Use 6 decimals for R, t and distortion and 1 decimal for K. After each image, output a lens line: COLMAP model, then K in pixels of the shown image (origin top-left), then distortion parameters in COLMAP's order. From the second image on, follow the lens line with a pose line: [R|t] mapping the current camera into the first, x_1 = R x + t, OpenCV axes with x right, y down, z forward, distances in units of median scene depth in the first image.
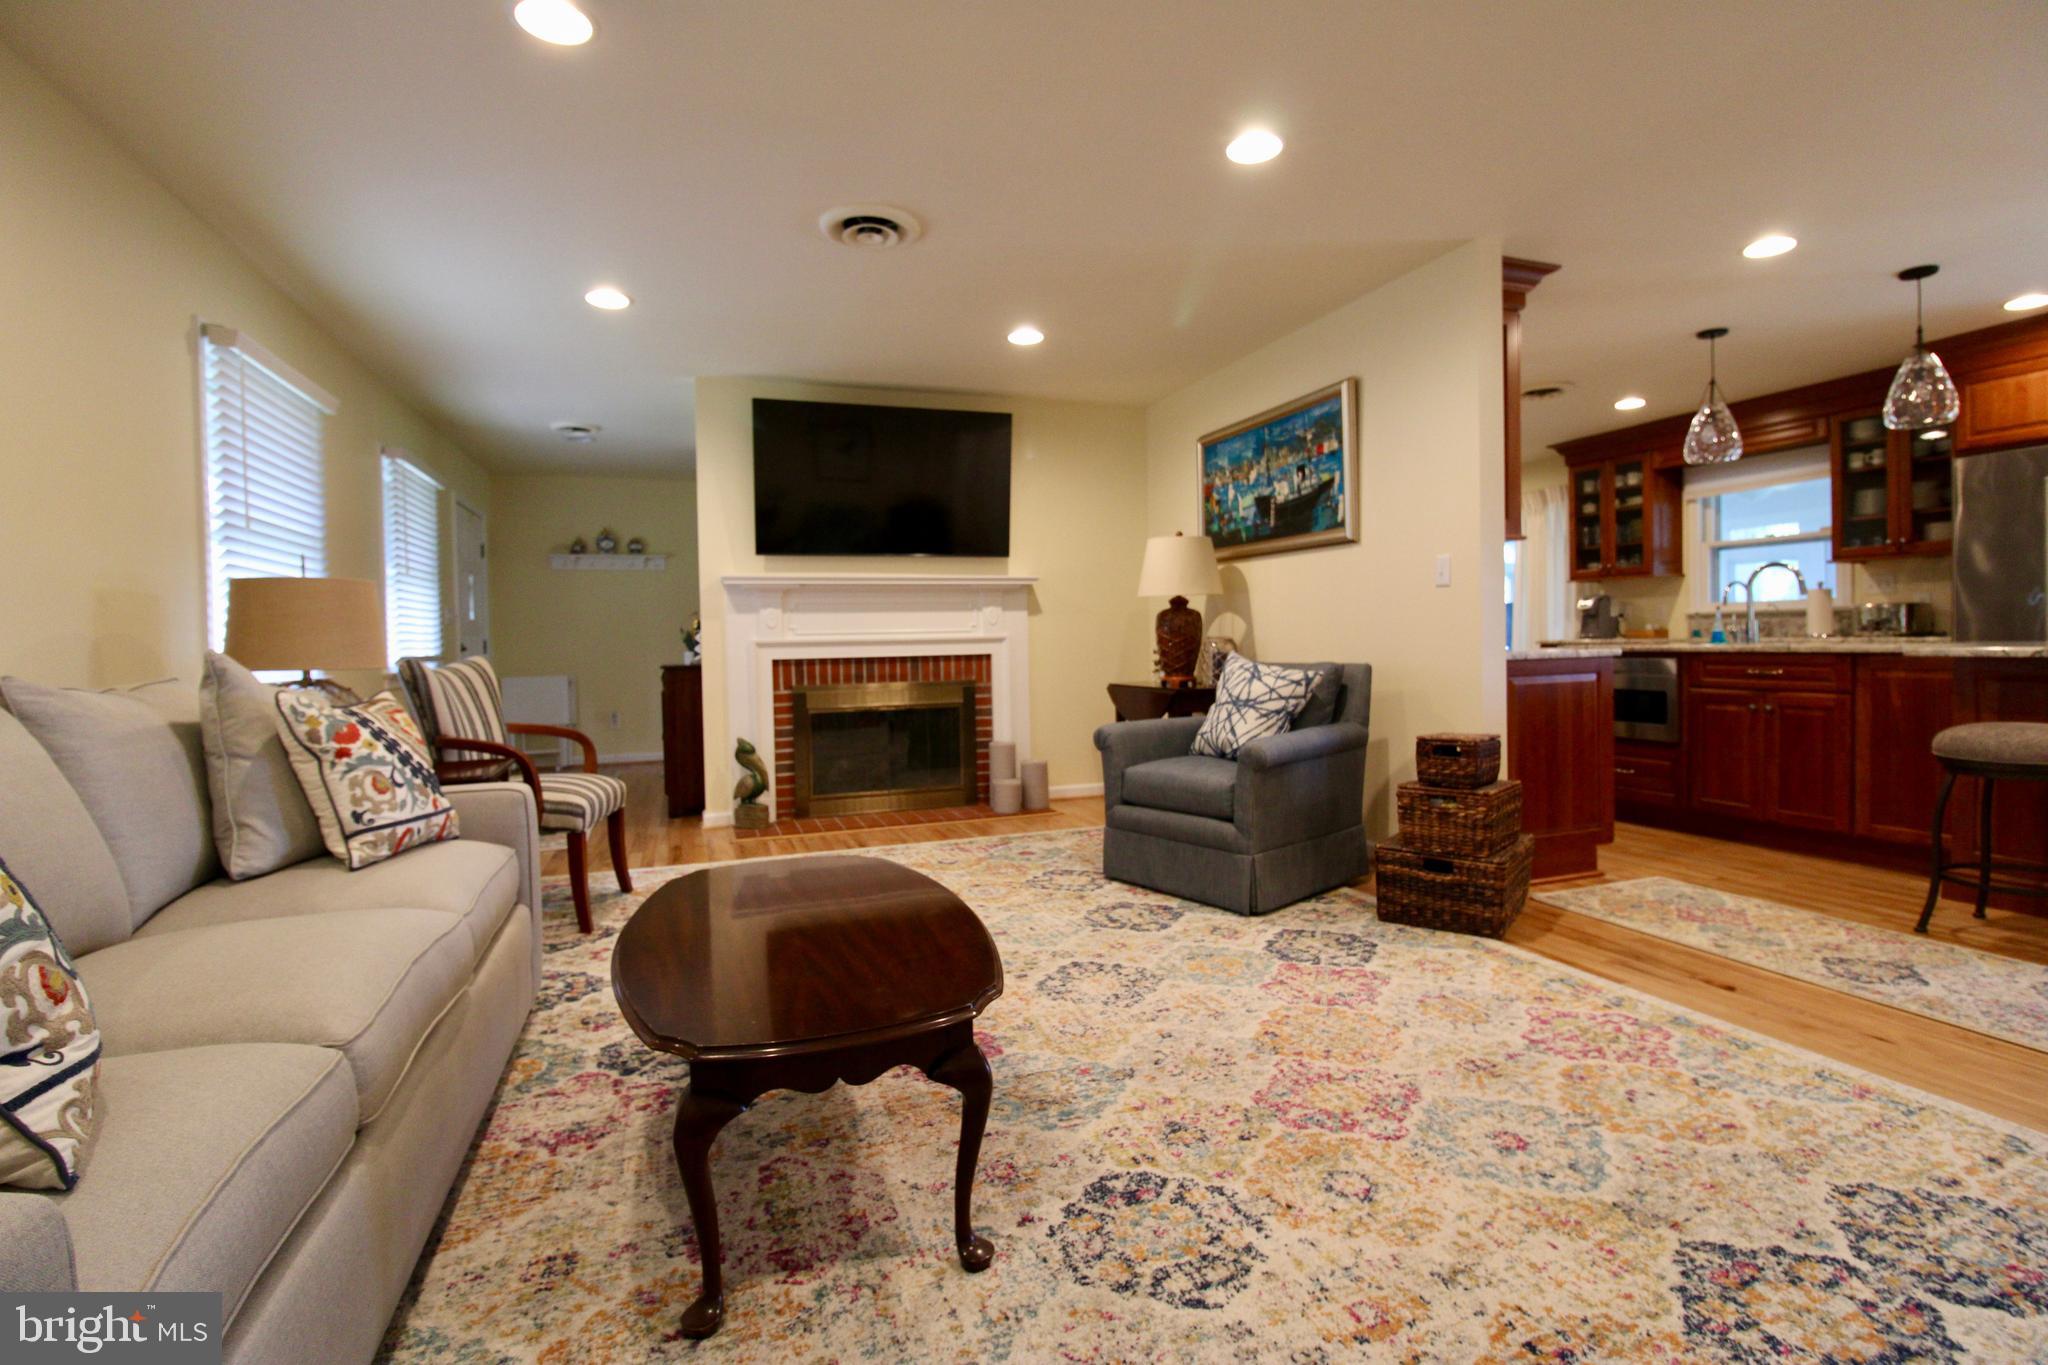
lens RADIAL K [[948.1, 0, 1022.0], [0, 948.1, 675.2], [0, 0, 1]] dist [-0.001958, -0.010411]
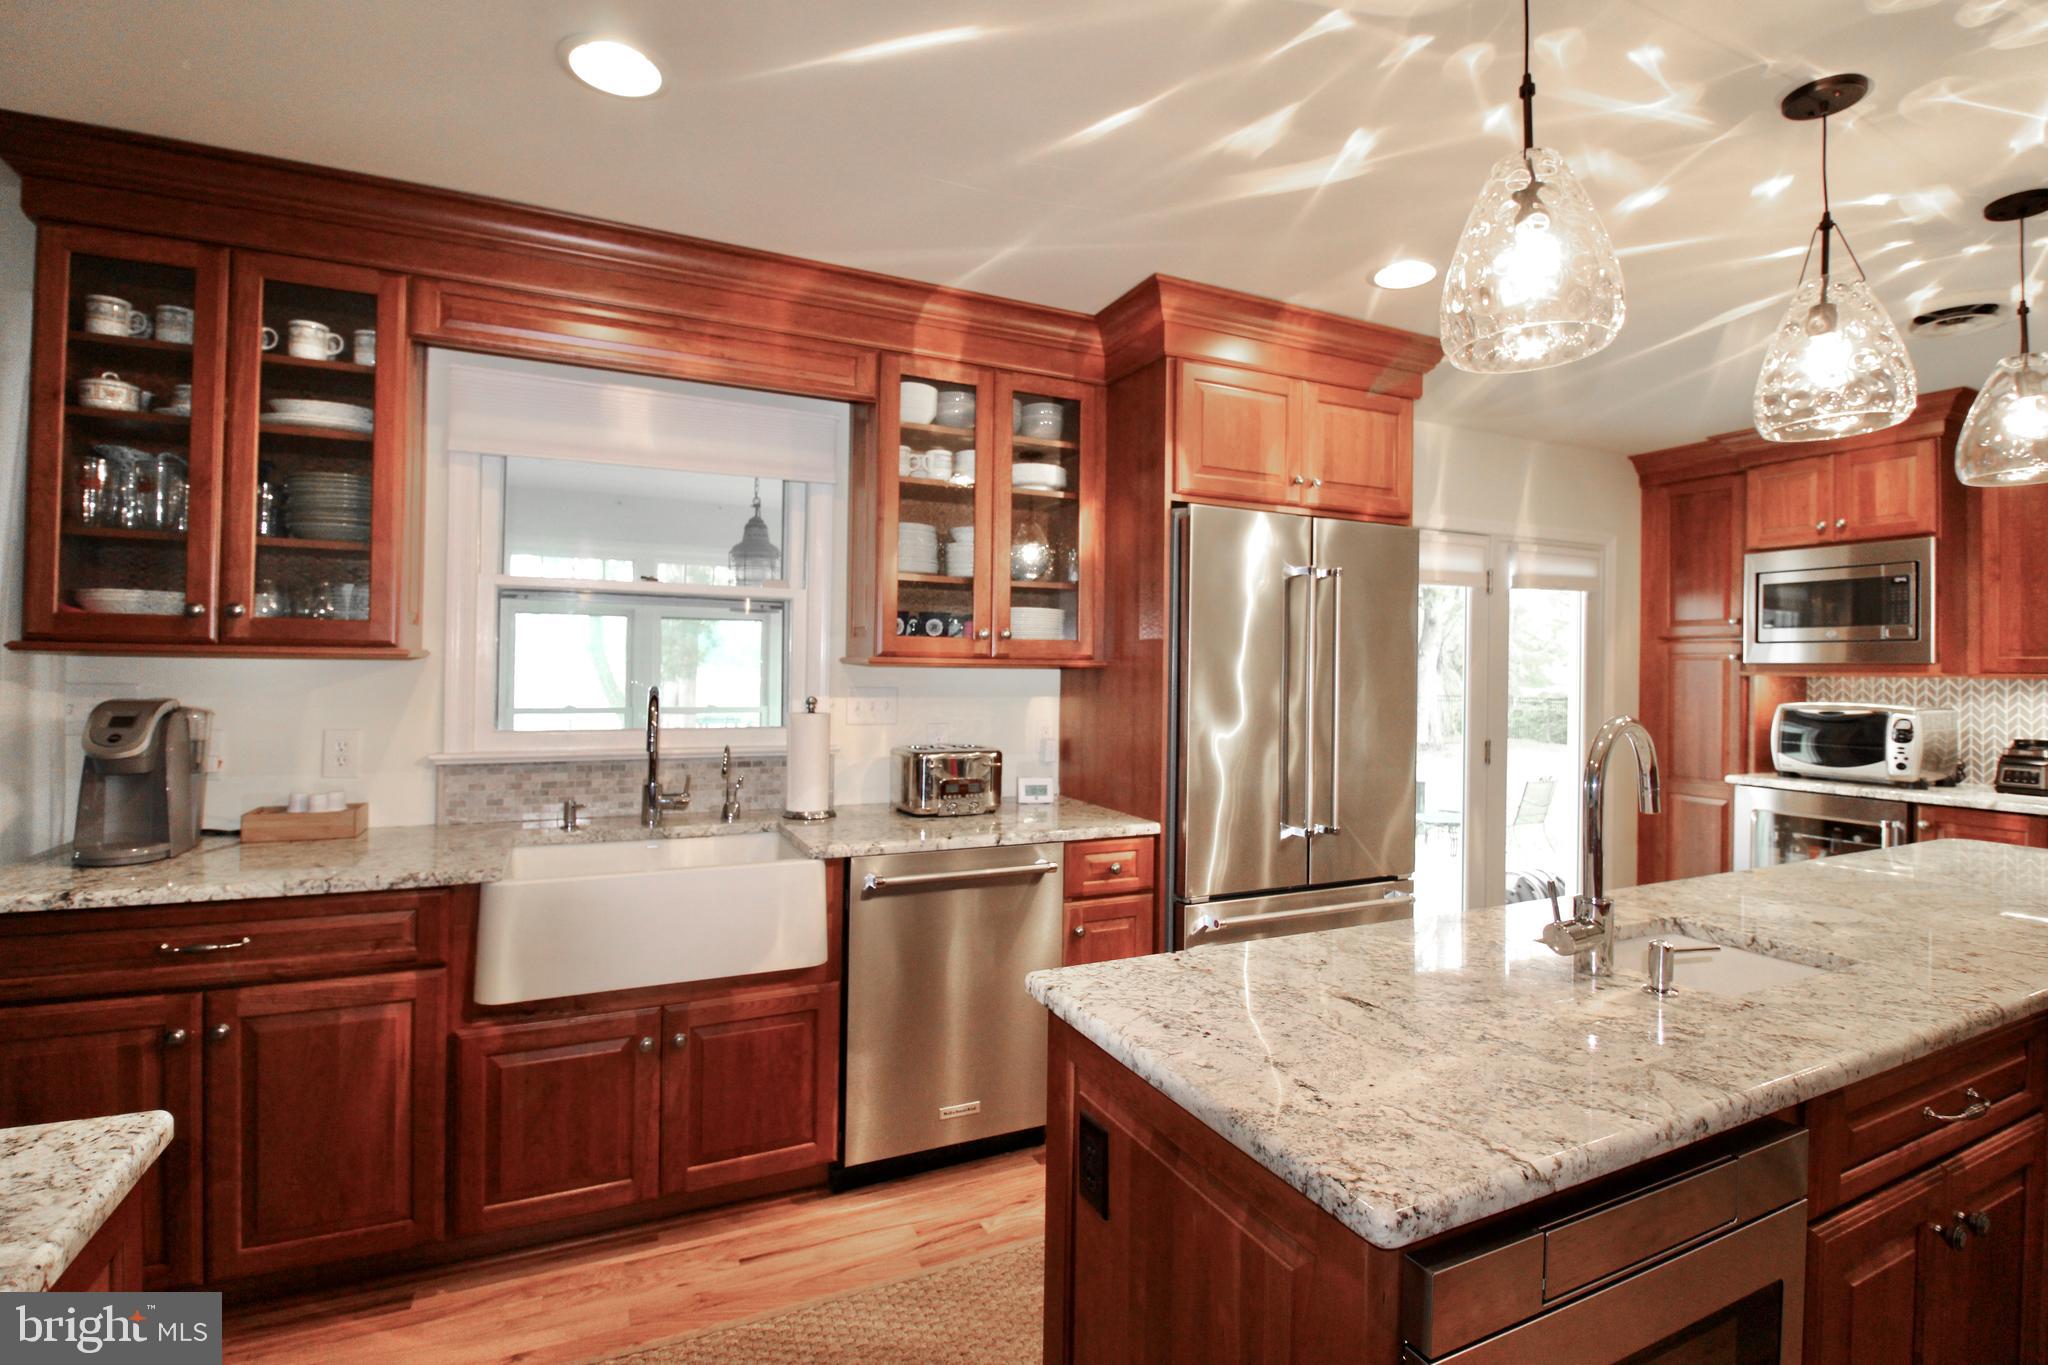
lens RADIAL K [[948.1, 0, 1026.6], [0, 948.1, 664.5], [0, 0, 1]] dist [-0.001958, -0.010411]
pose [[-0.099538, 0.026676, 0.994676, 0.375560], [0.025179, 0.999388, -0.024283, -0.104422], [-0.994715, 0.022628, -0.100148, 0.964428]]
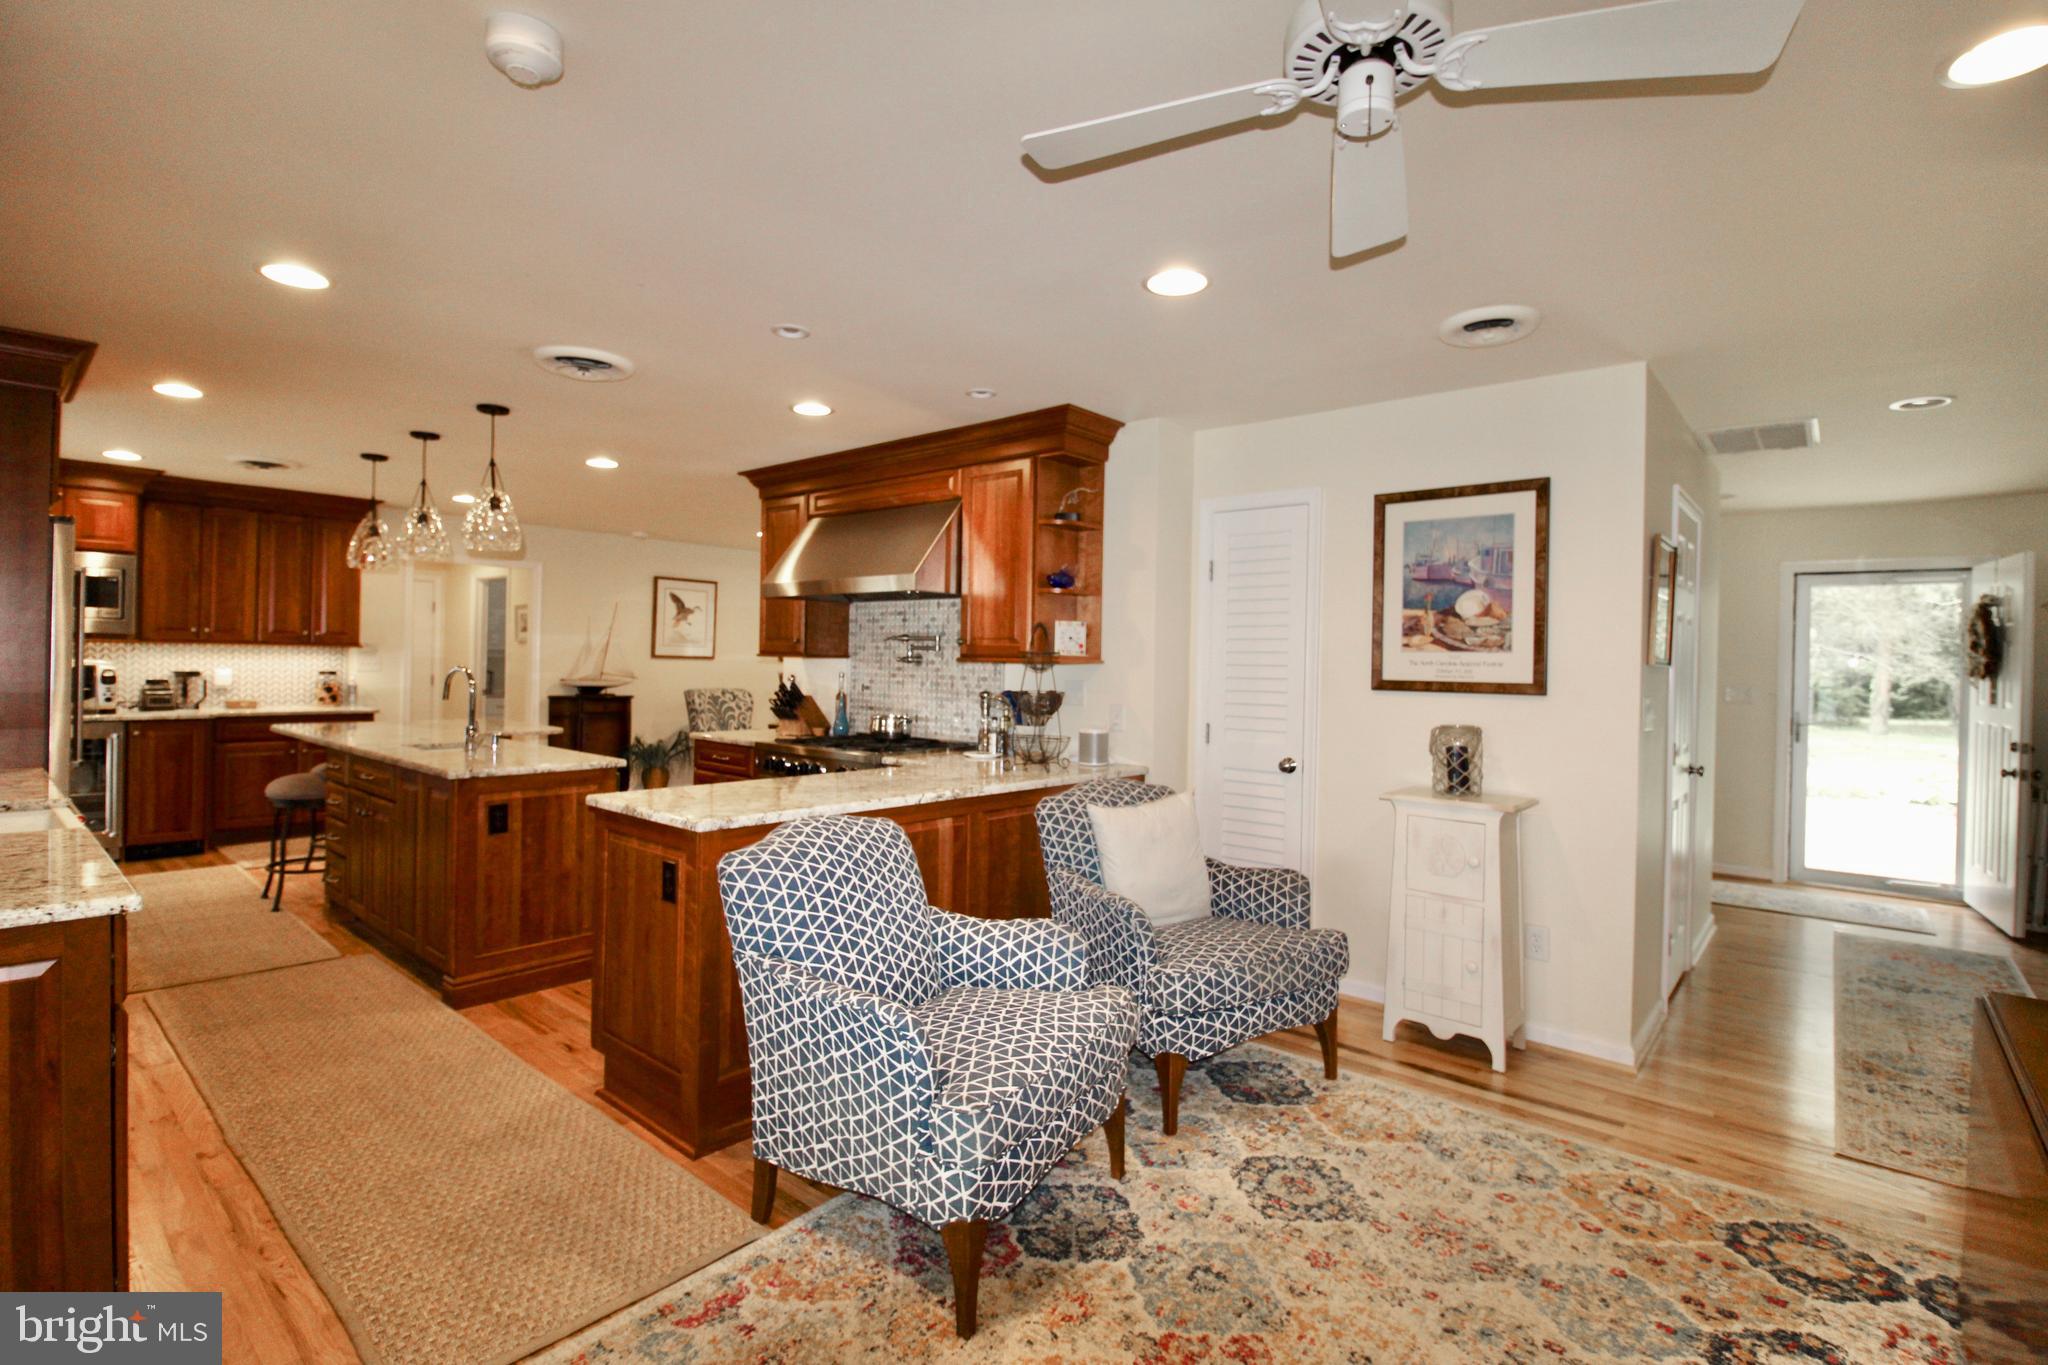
lens RADIAL K [[948.1, 0, 1038.9], [0, 948.1, 663.5], [0, 0, 1]] dist [-0.001958, -0.010411]
pose [[-0.863897, 0.006330, -0.503630, 0.599762], [-0.018656, 0.998833, 0.044556, -0.137145], [0.503324, 0.047888, -0.862770, 1.671046]]
